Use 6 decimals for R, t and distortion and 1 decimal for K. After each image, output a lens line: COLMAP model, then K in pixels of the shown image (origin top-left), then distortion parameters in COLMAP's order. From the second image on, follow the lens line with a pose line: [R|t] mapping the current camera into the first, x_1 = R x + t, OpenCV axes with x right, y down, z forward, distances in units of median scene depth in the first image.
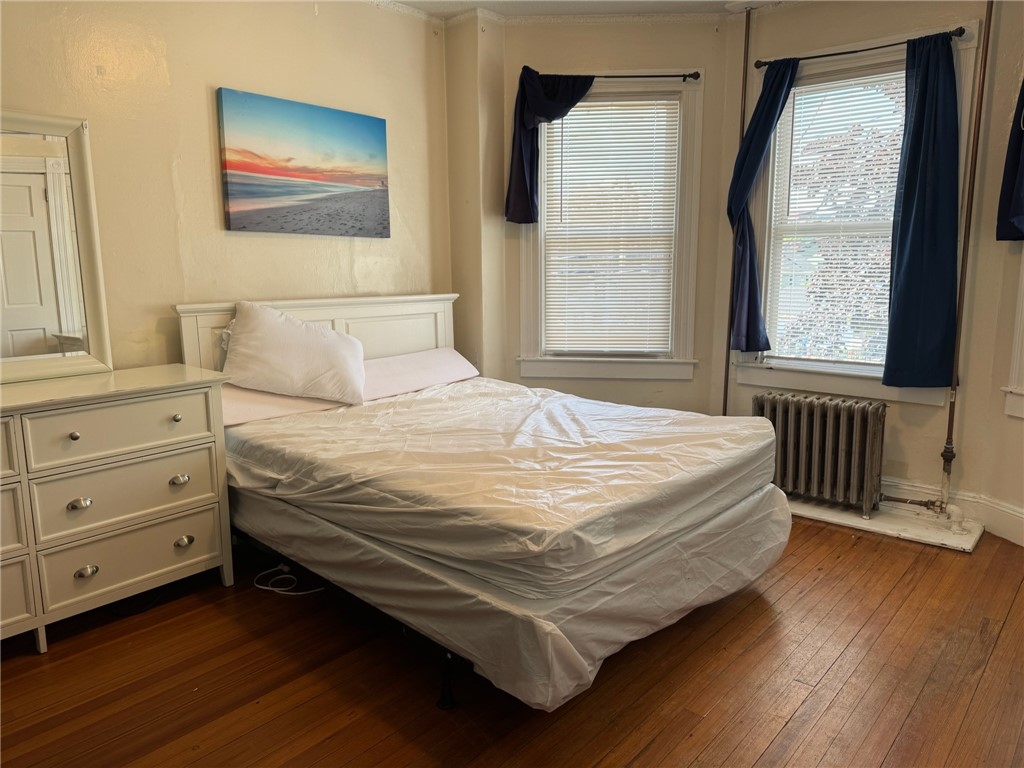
lens RADIAL K [[721.0, 0, 515.0], [0, 721.0, 383.4], [0, 0, 1]] dist [0.048603, -0.044148]
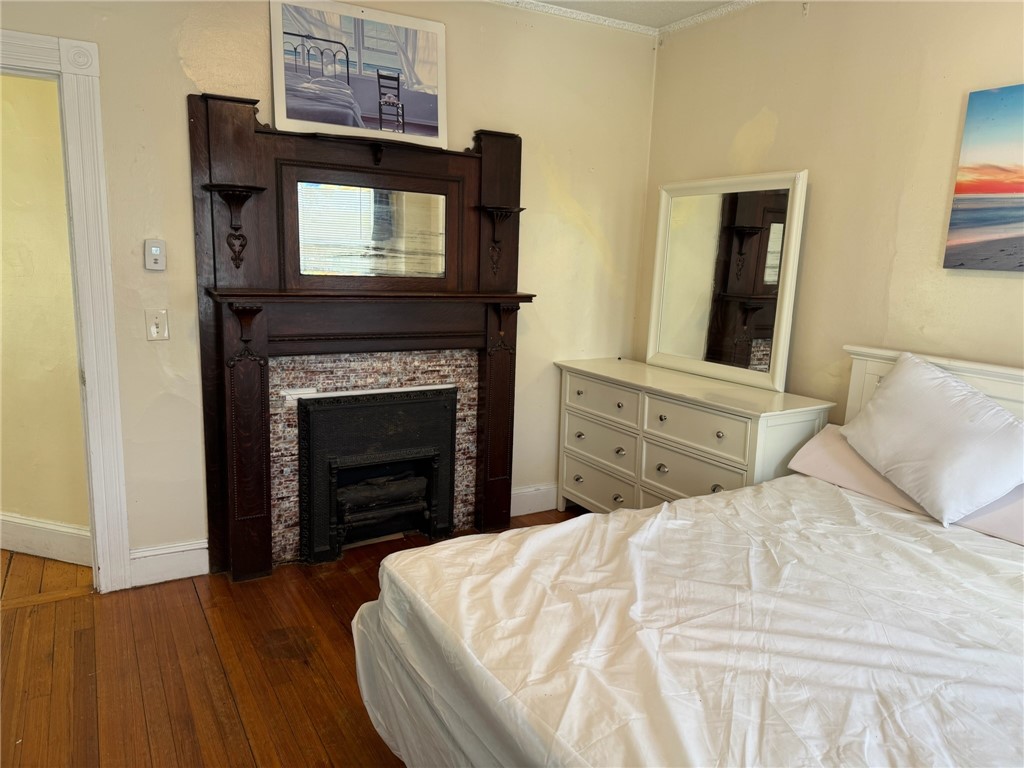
lens RADIAL K [[721.0, 0, 515.4], [0, 721.0, 384.7], [0, 0, 1]] dist [0.048603, -0.044148]
pose [[-0.305239, 0.171455, -0.936714, 0.557280], [-0.195671, 0.951376, 0.237900, -0.192907], [0.931956, 0.255904, -0.256848, 0.821433]]
